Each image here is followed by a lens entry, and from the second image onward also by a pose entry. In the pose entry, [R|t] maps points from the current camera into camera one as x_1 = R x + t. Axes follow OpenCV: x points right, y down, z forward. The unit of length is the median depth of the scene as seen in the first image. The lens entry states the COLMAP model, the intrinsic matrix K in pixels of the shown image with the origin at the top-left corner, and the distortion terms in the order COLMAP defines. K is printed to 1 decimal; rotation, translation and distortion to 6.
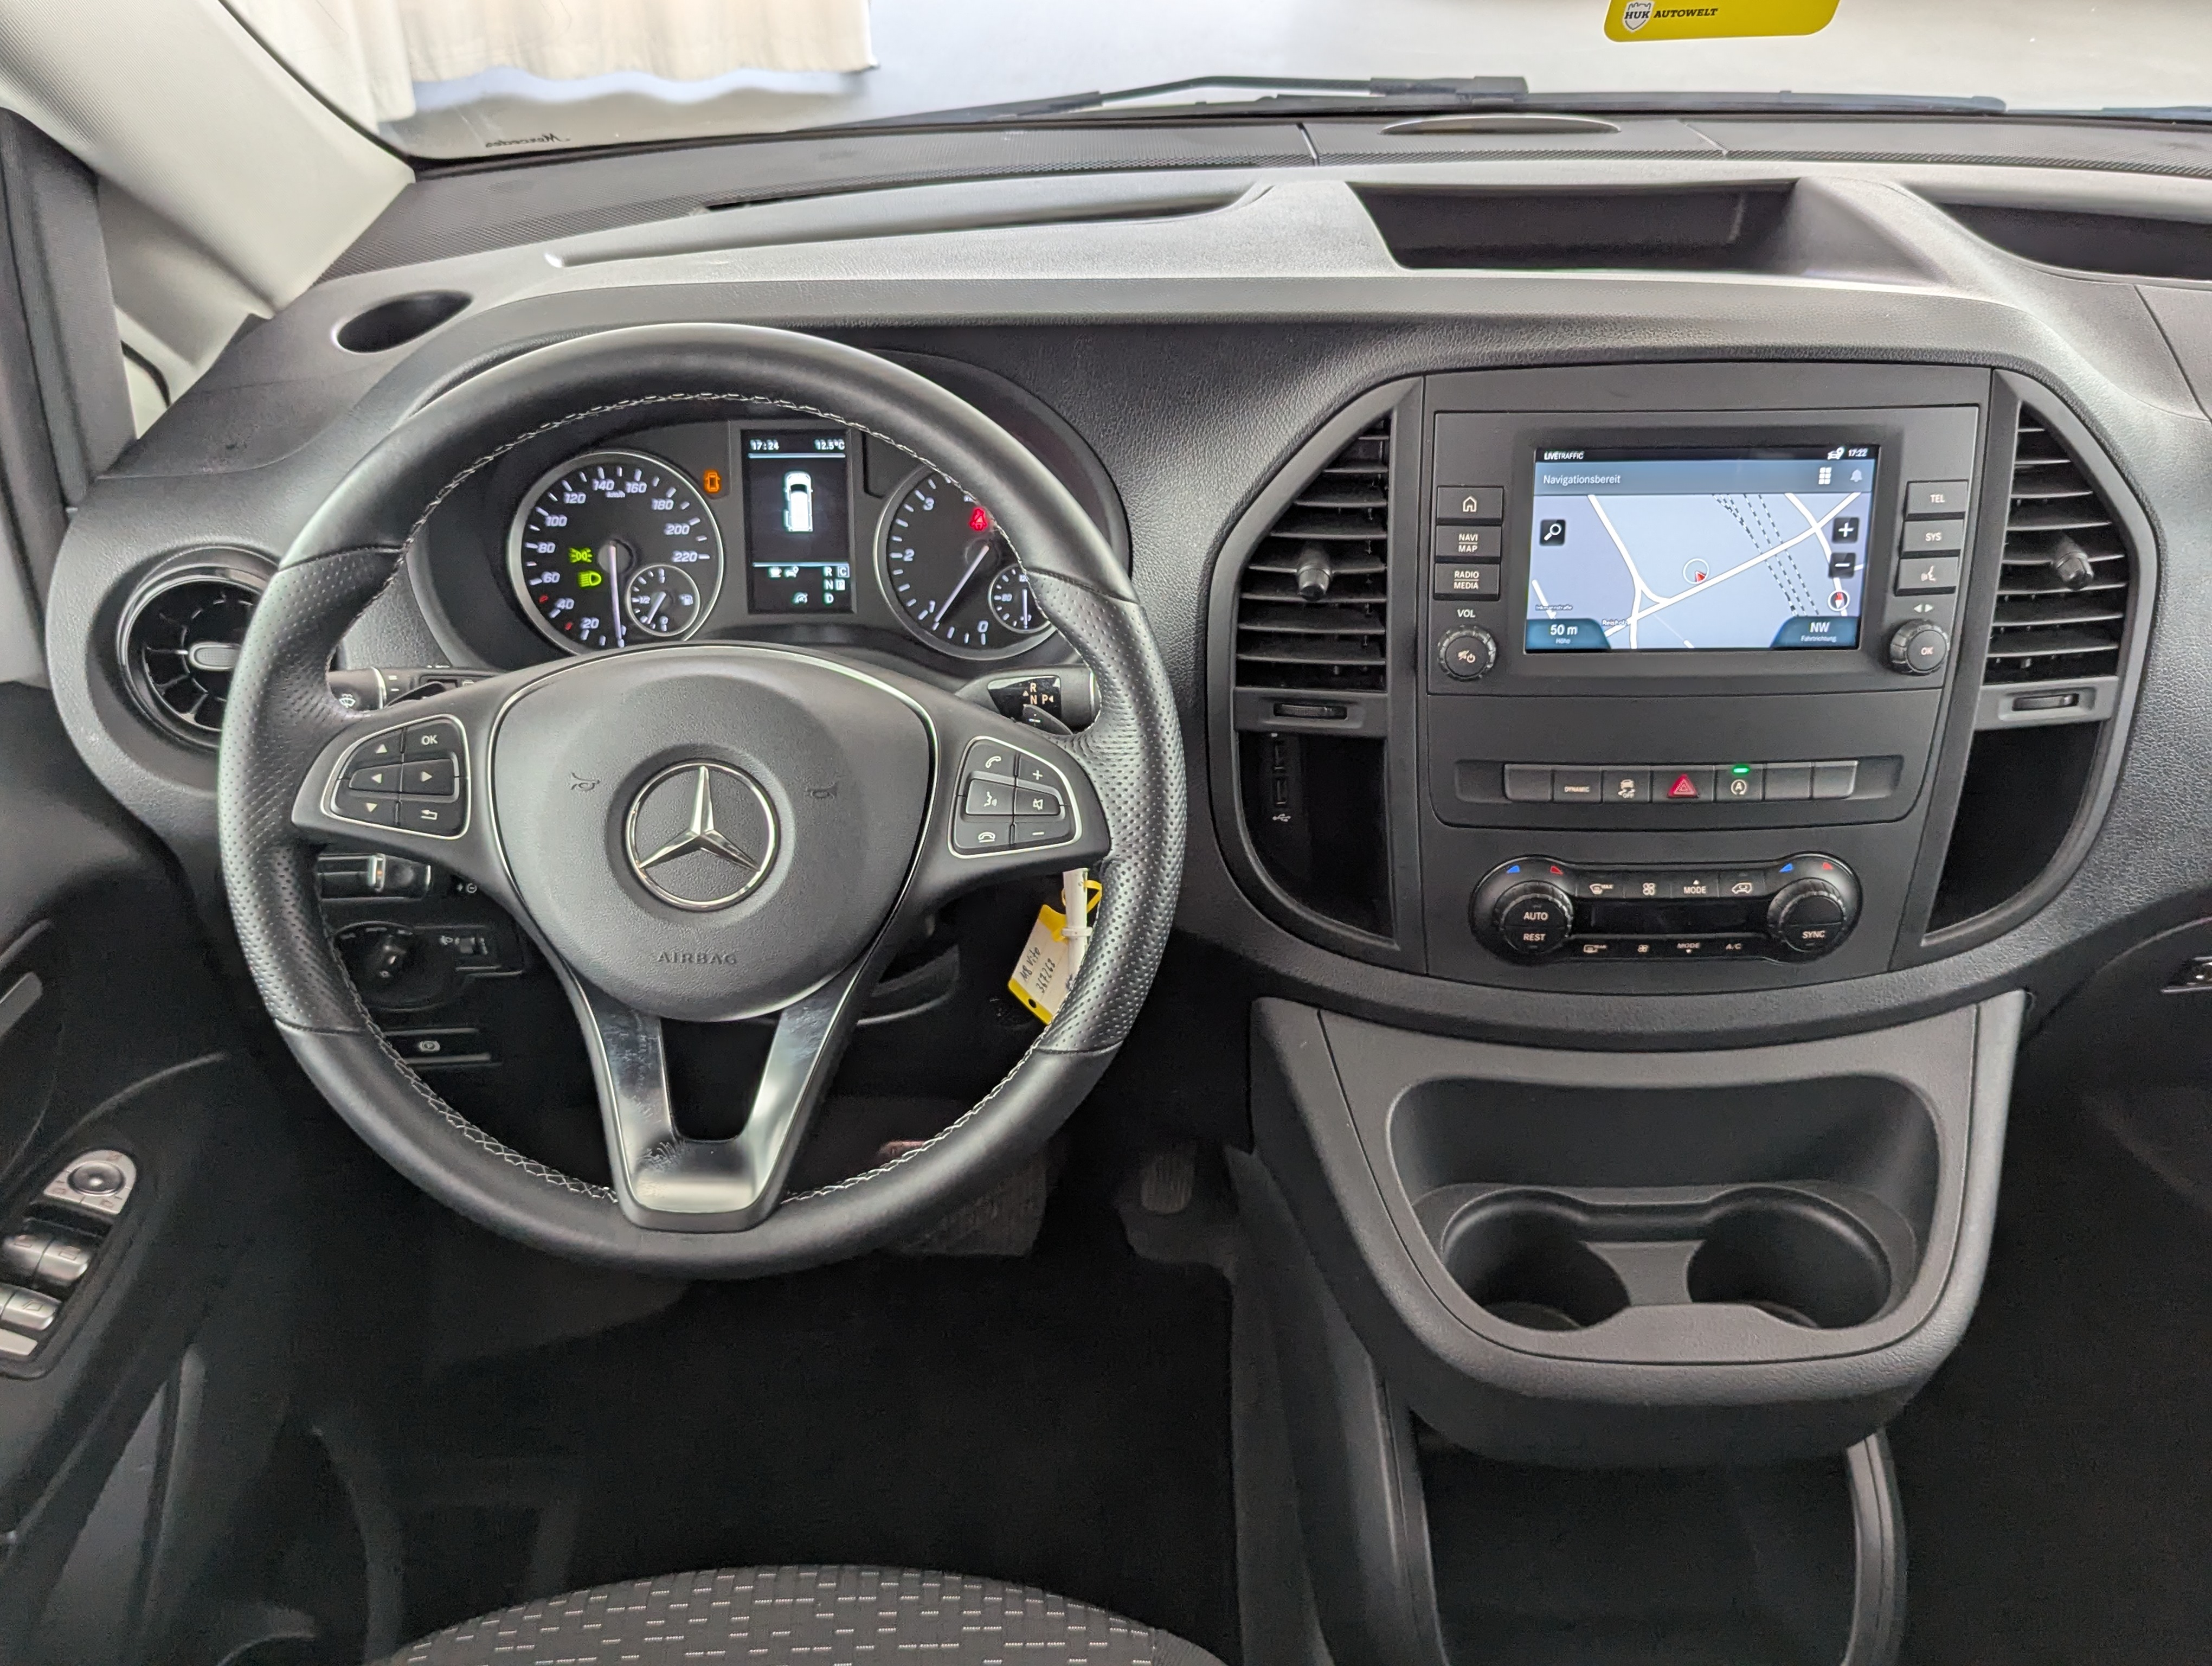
lens RADIAL K [[2027.1, 0, 1157.8], [0, 2027.1, 853.1], [0, 0, 1]] dist [0.015098, 0.000000]
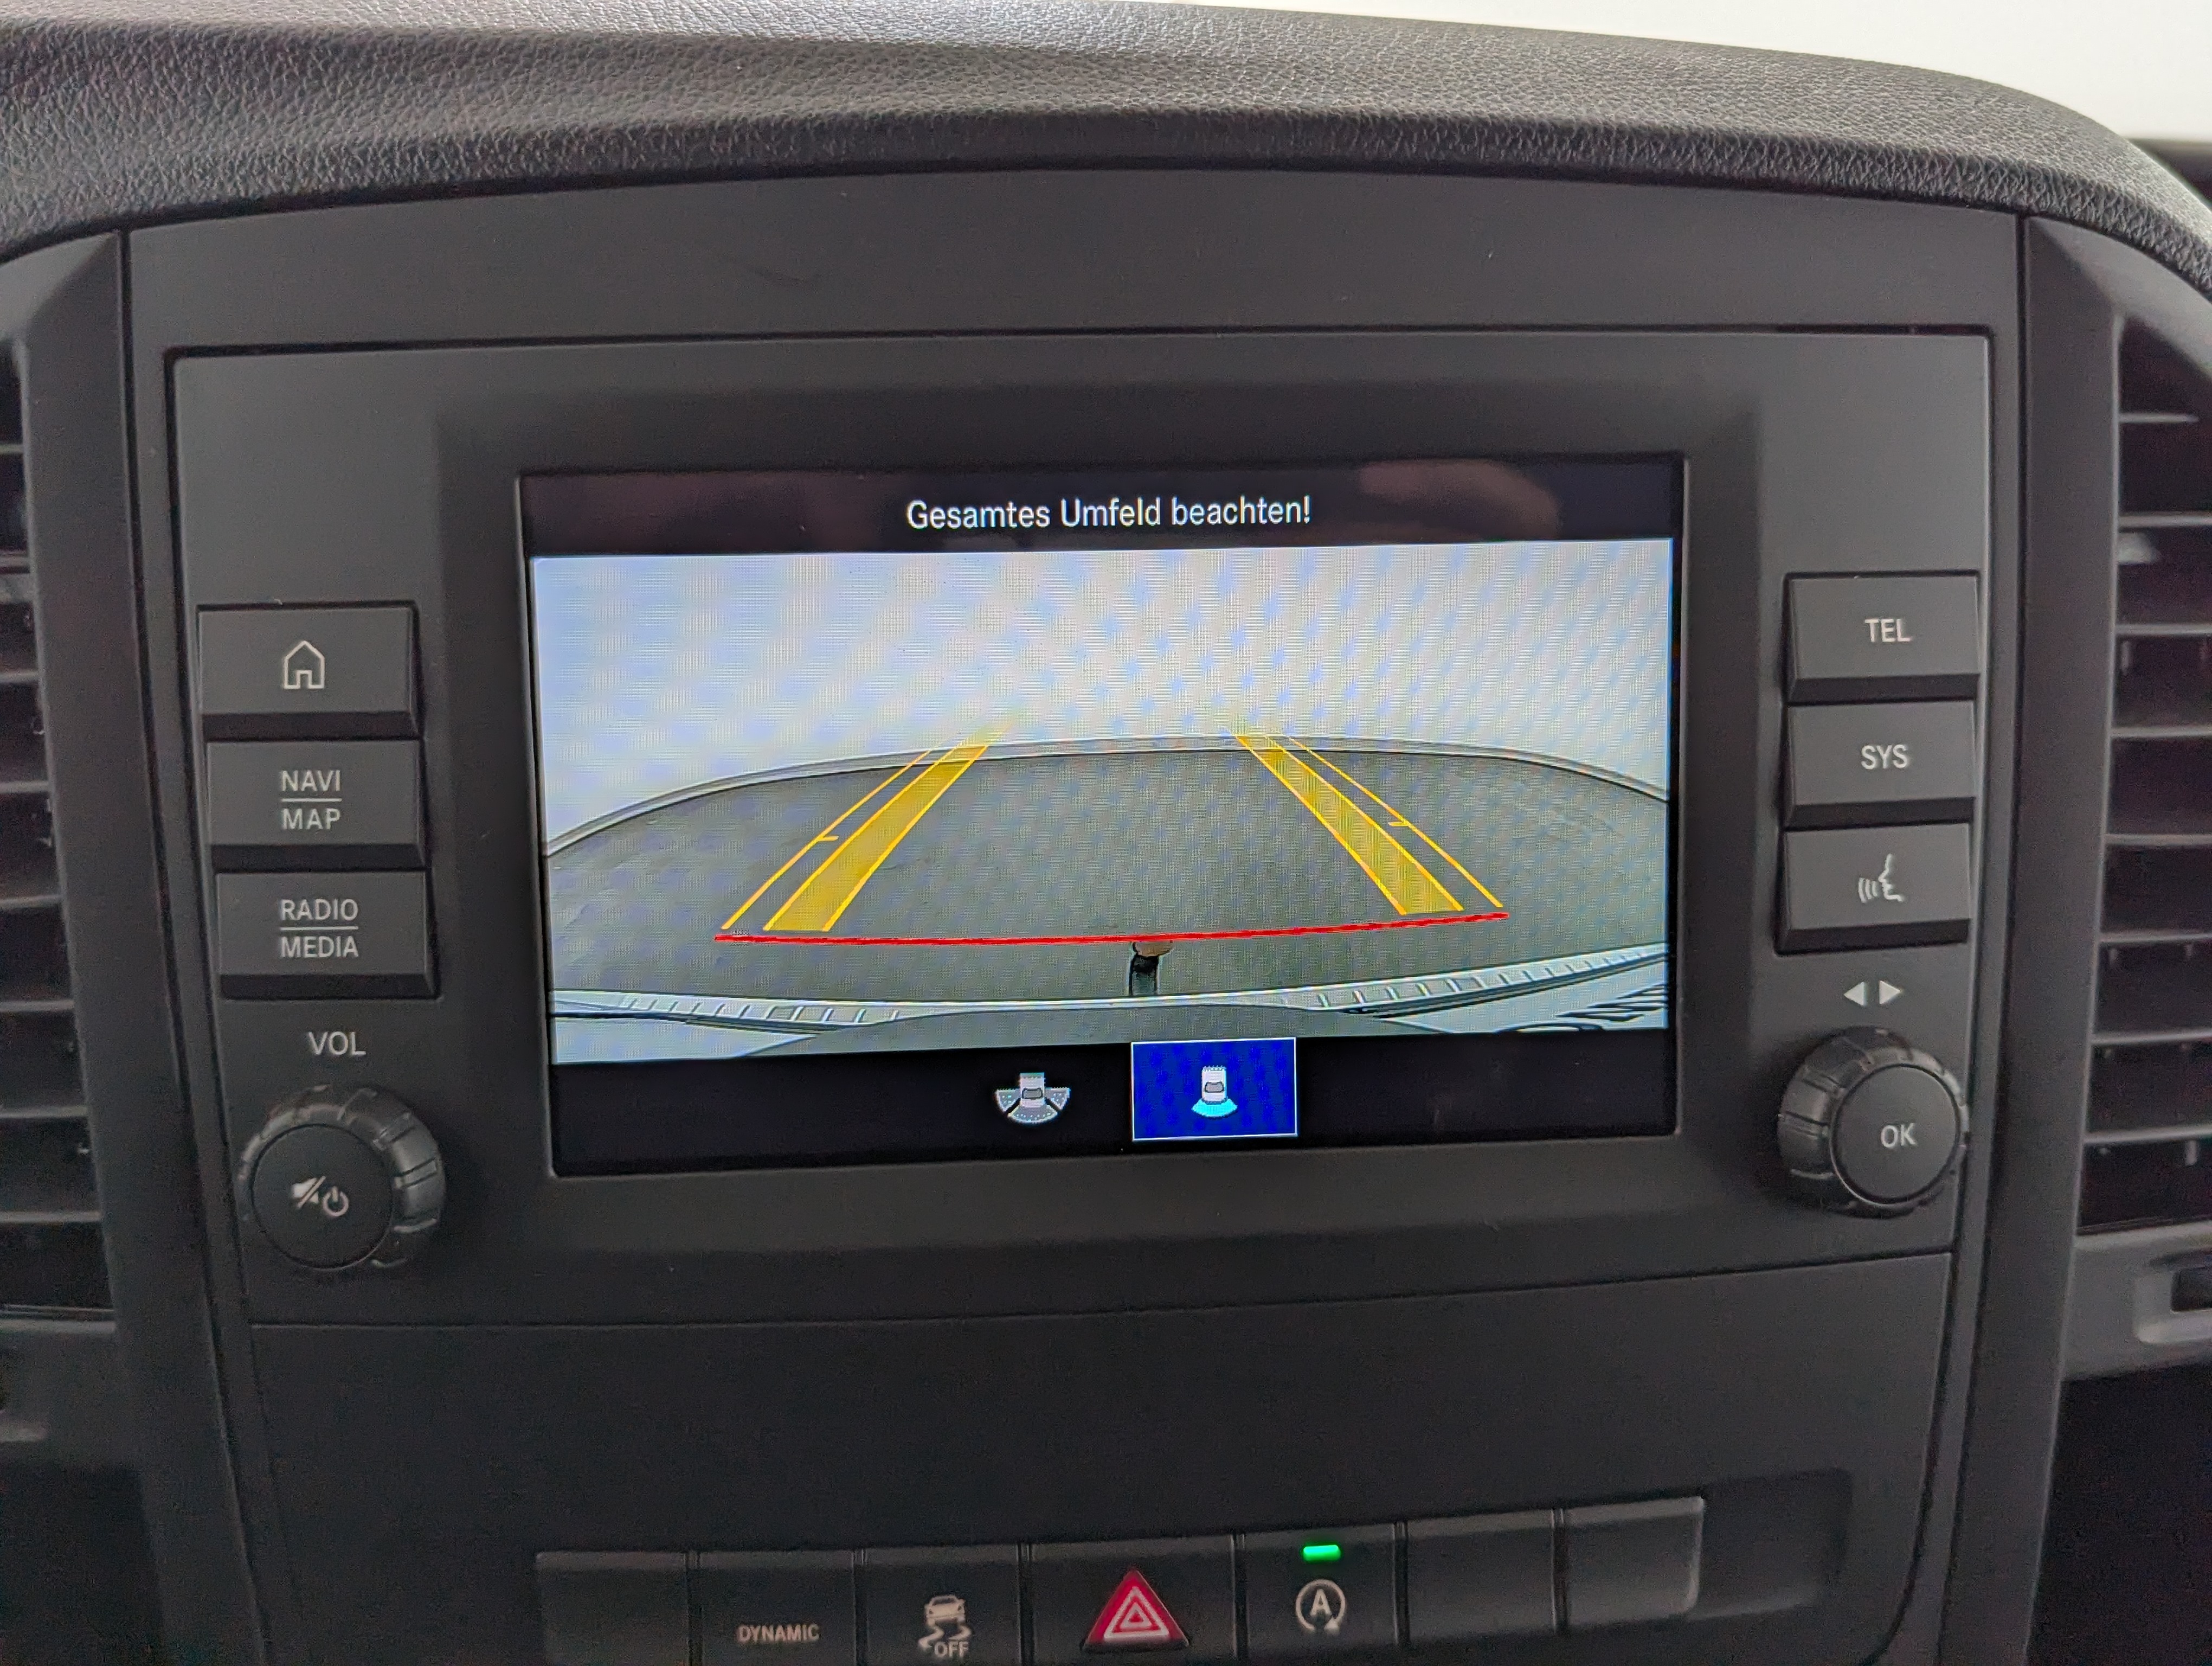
lens RADIAL K [[2027.1, 0, 1118.5], [0, 2027.1, 799.4], [0, 0, 1]] dist [0.015098, 0.000000]
pose [[0.998188, -0.015913, 0.058032, 0.233381], [0.027897, 0.976879, -0.211964, -0.082770], [-0.053317, 0.213199, 0.975553, 0.664067]]
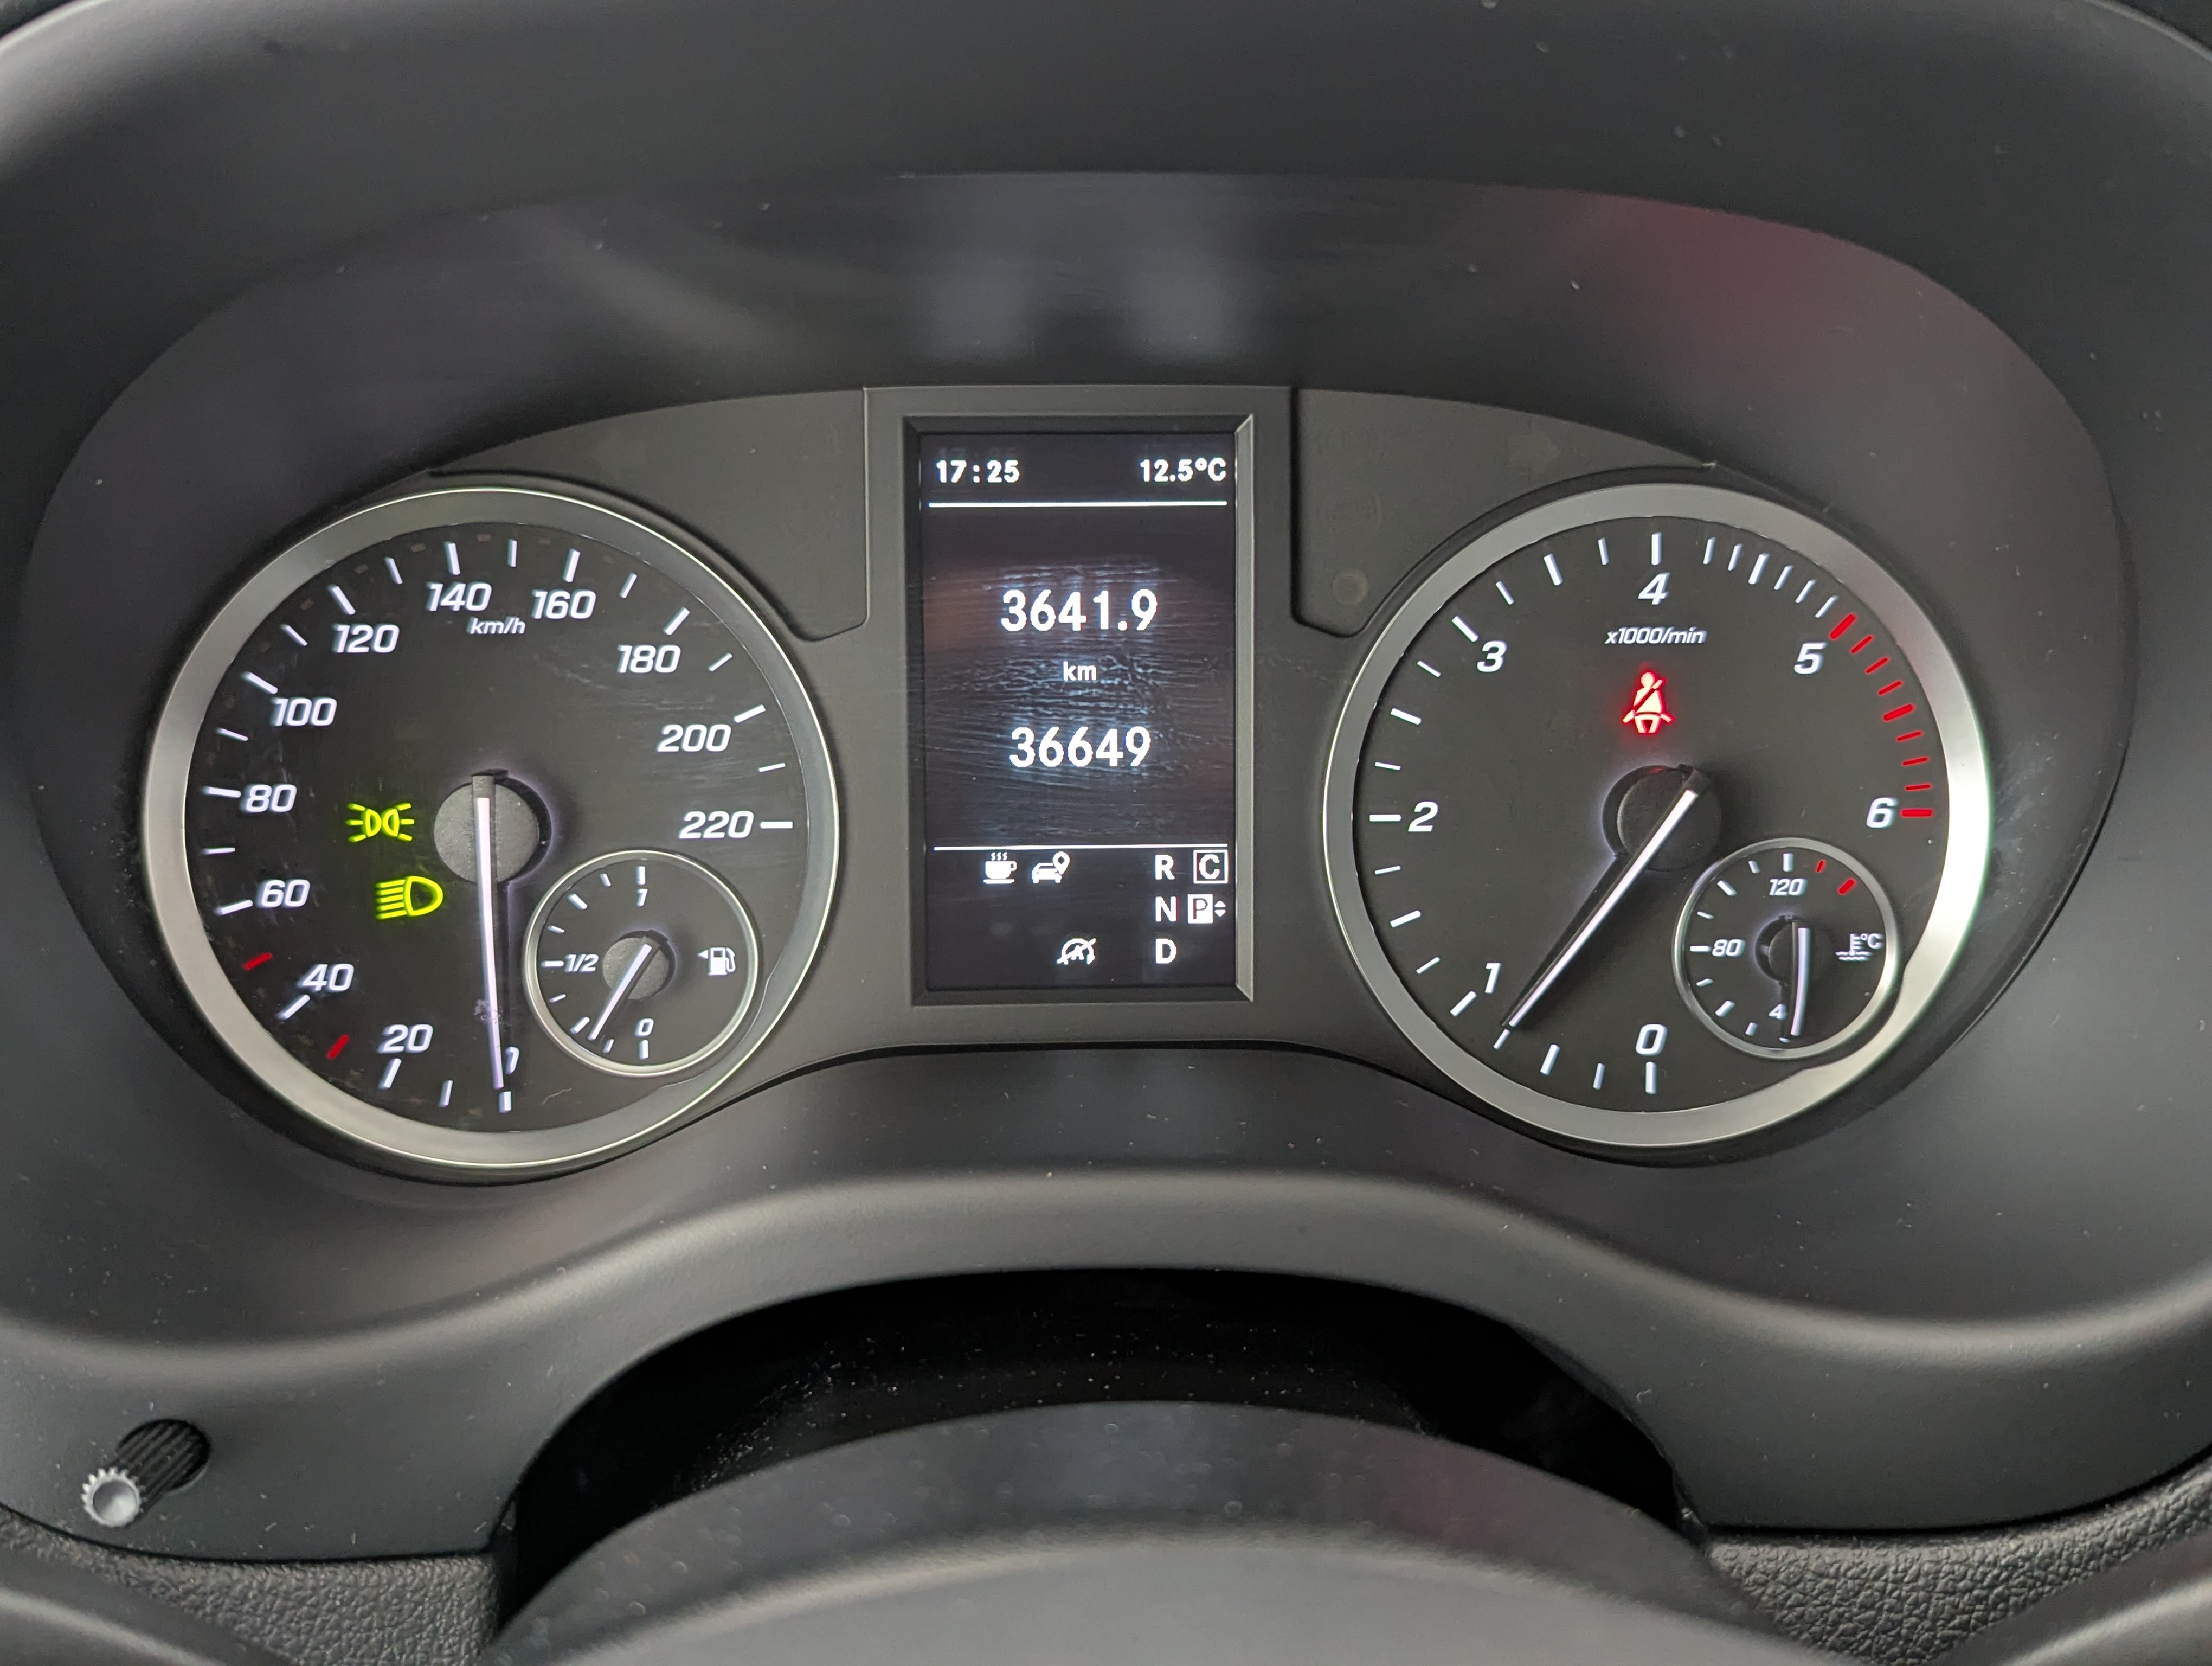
lens RADIAL K [[2027.1, 0, 1119.9], [0, 2027.1, 824.3], [0, 0, 1]] dist [0.015098, 0.000000]
pose [[0.999799, 0.000663, -0.020023, -0.175869], [-0.002573, 0.995426, -0.095502, -0.124257], [0.019868, 0.095535, 0.995228, 0.737663]]
